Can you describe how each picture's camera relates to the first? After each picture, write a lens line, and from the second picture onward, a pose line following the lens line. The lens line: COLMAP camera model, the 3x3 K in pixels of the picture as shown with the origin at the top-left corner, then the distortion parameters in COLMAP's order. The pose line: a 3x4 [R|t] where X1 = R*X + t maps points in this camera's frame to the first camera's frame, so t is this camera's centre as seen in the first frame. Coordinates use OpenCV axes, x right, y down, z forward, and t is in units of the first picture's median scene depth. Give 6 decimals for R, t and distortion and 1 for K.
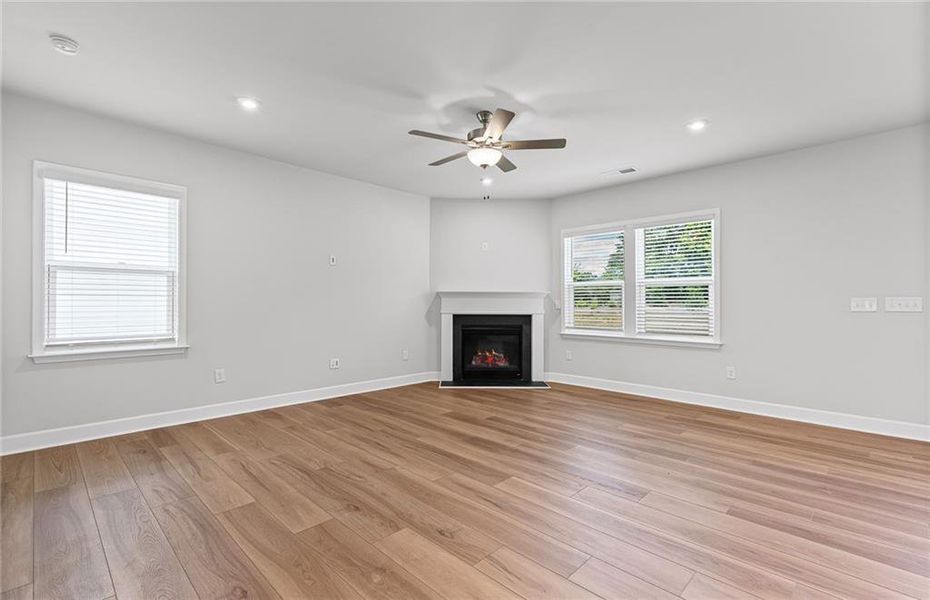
lens RADIAL K [[407.0, 0, 462.2], [0, 407.0, 301.9], [0, 0, 1]] dist [-0.000388, -0.000452]
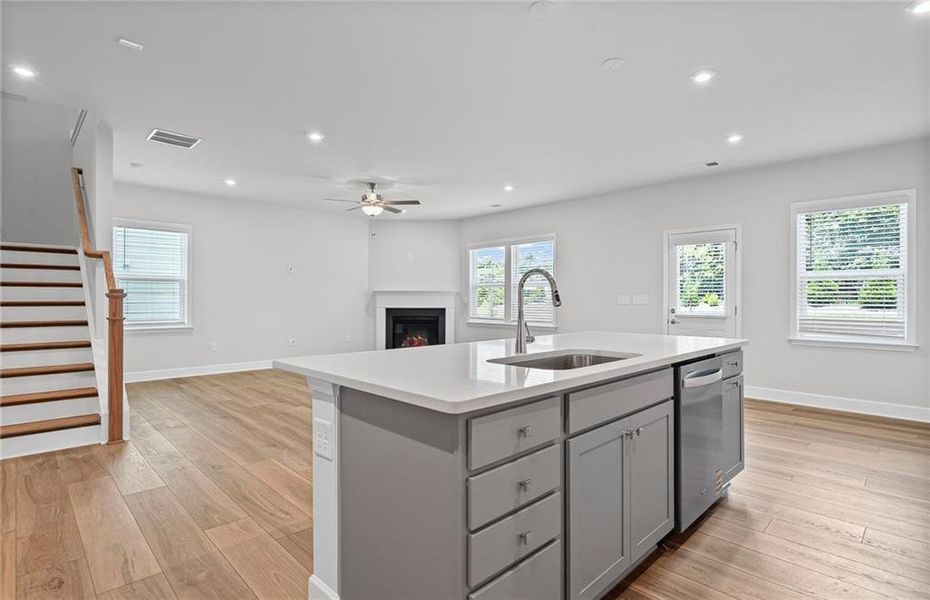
lens RADIAL K [[459.7, 0, 464.9], [0, 459.7, 297.8], [0, 0, 1]] dist [-0.004467, -0.000214]
pose [[0.999767, -0.001406, -0.021561, 0.302907], [0.001397, 0.999999, -0.000421, -0.001263], [0.021561, 0.000391, 0.999767, -0.548755]]
